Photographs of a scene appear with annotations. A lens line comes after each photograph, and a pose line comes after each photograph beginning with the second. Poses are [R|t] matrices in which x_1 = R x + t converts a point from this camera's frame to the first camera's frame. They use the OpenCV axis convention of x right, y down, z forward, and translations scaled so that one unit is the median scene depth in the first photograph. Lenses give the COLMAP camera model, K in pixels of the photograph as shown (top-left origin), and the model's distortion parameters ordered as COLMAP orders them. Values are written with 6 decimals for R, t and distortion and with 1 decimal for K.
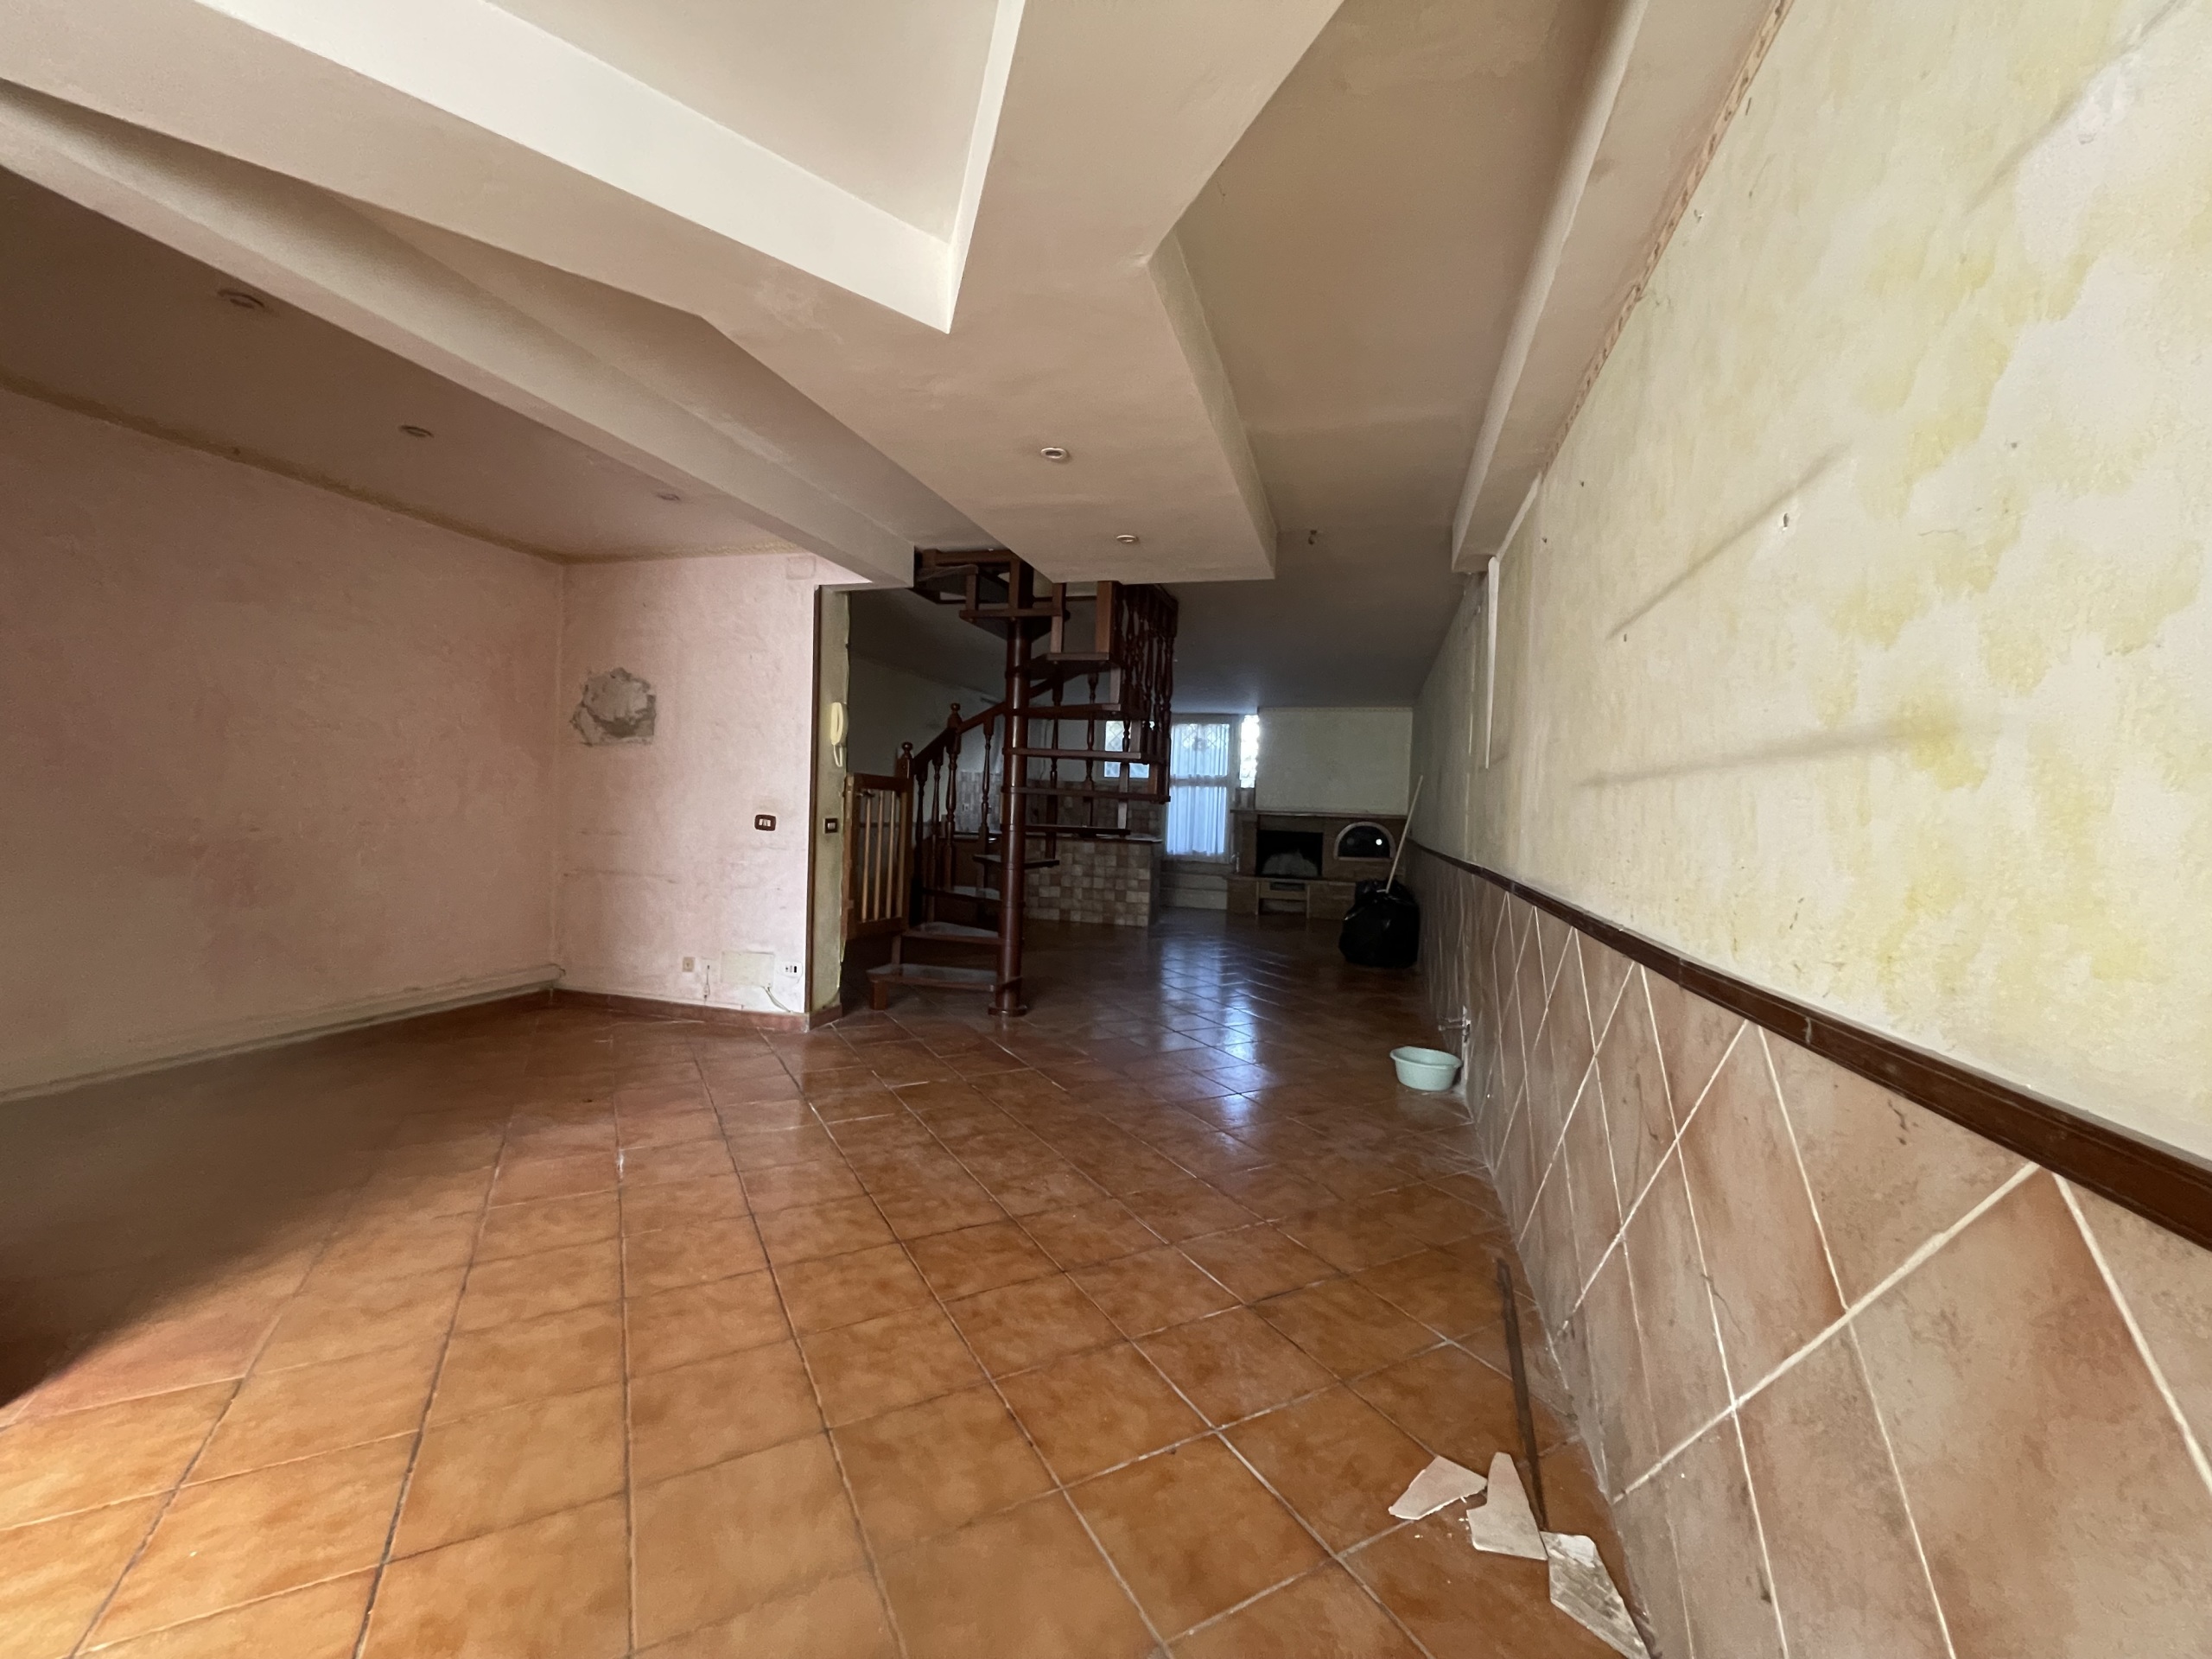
lens RADIAL K [[895.7, 0, 1102.1], [0, 895.7, 832.0], [0, 0, 1]] dist [-0.002372, -0.000350]
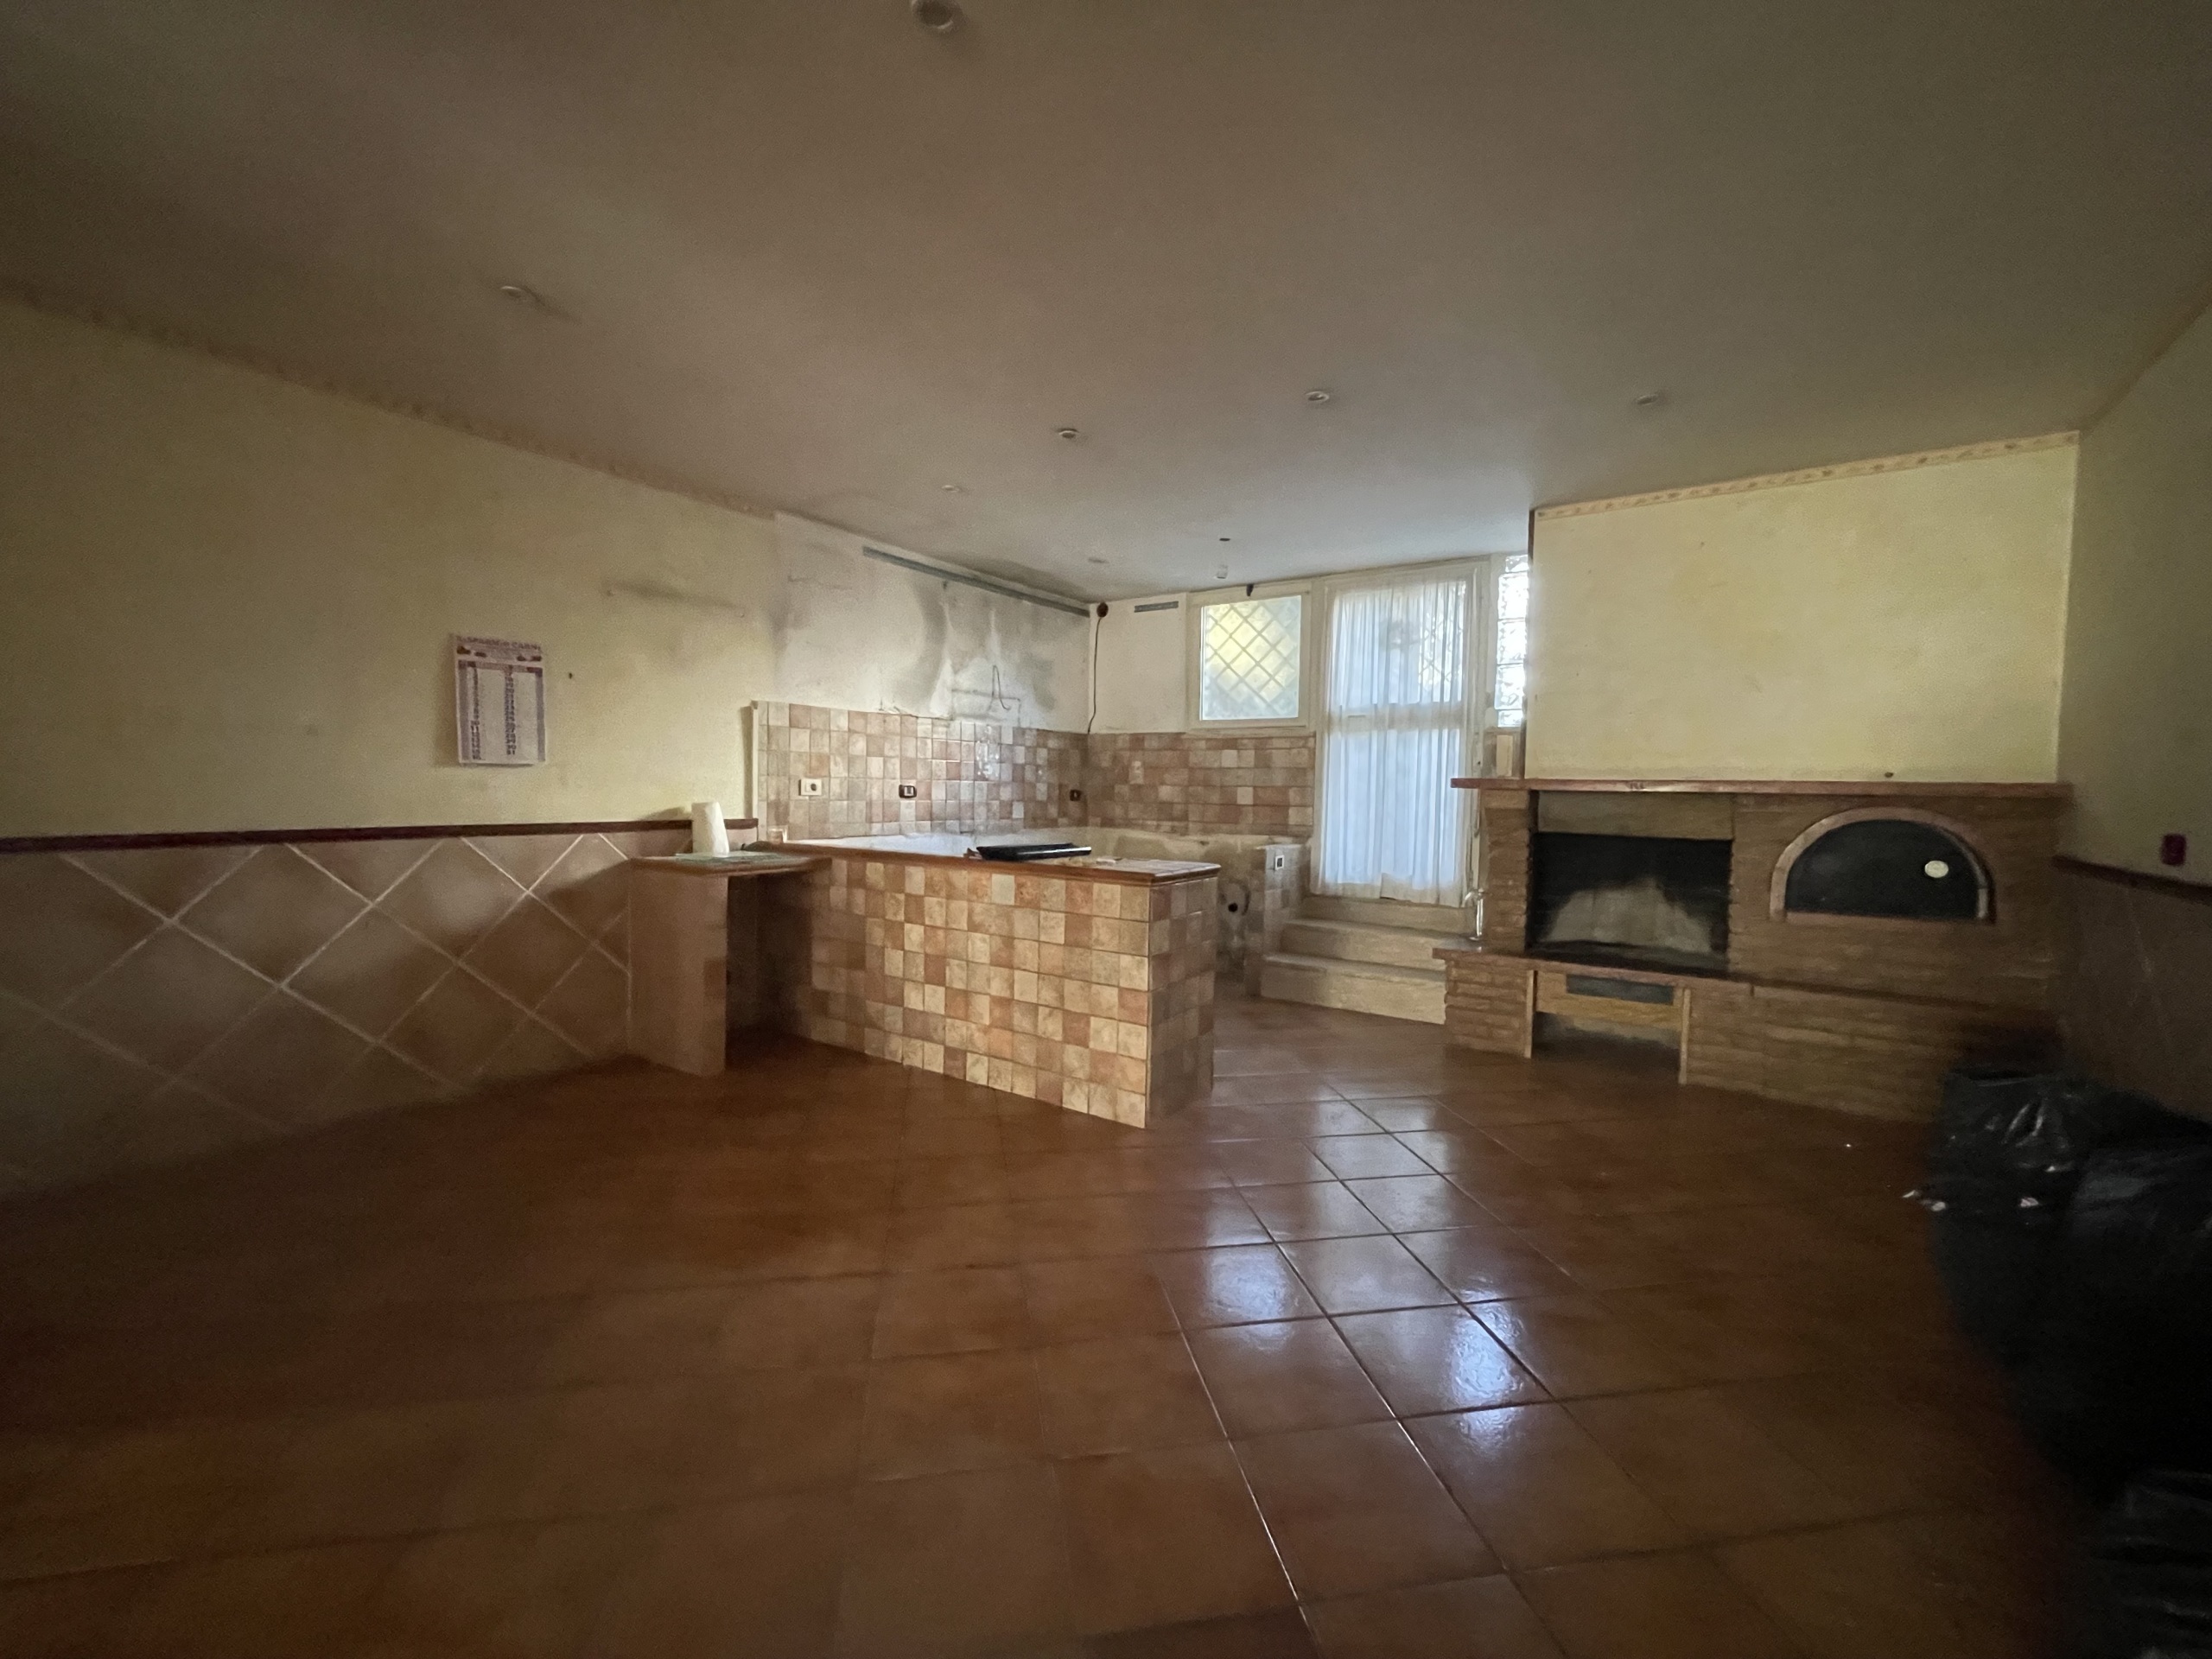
lens RADIAL K [[895.7, 0, 1107.9], [0, 895.7, 825.9], [0, 0, 1]] dist [-0.002372, -0.000350]
pose [[0.947562, -0.004830, -0.319534, 0.142330], [0.008231, 0.999923, 0.009293, -0.010909], [0.319465, -0.011436, 0.947529, 0.661735]]
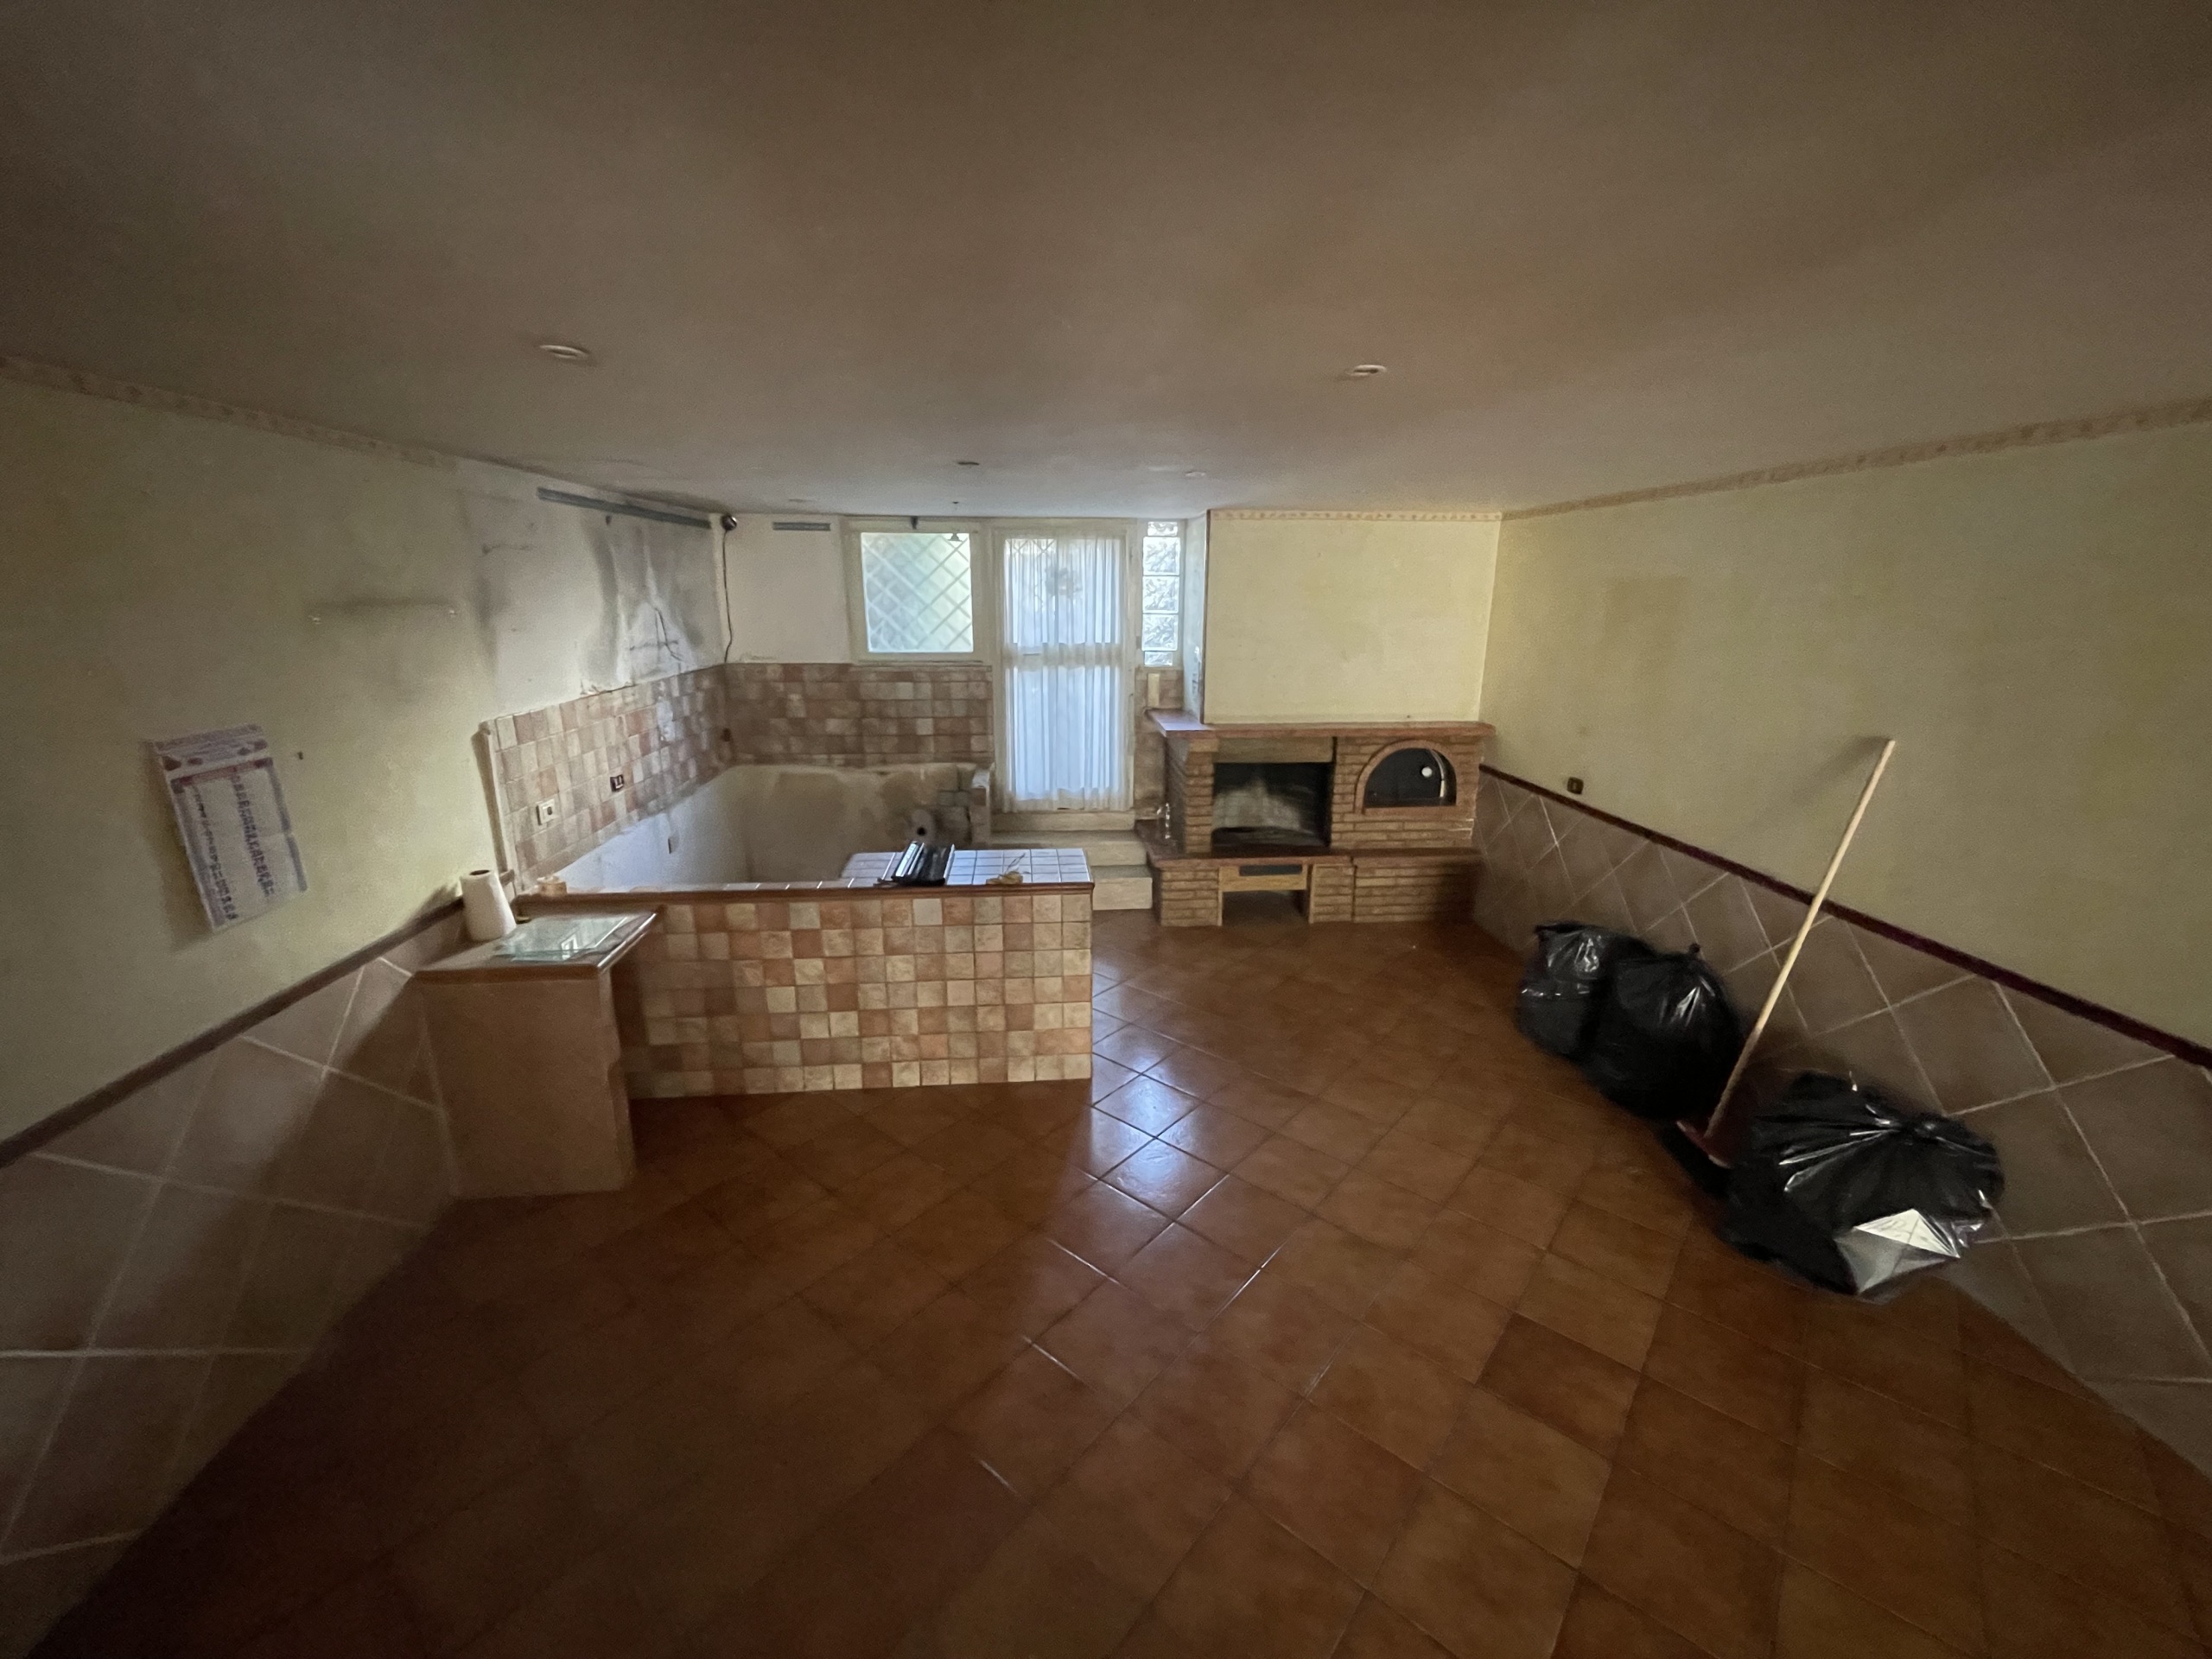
lens RADIAL K [[895.7, 0, 1107.0], [0, 895.7, 824.4], [0, 0, 1]] dist [-0.002372, -0.000350]
pose [[0.932434, -0.121400, 0.340338, -0.068153], [0.037217, 0.969129, 0.243728, -0.108290], [-0.359420, -0.214594, 0.908167, 0.626587]]
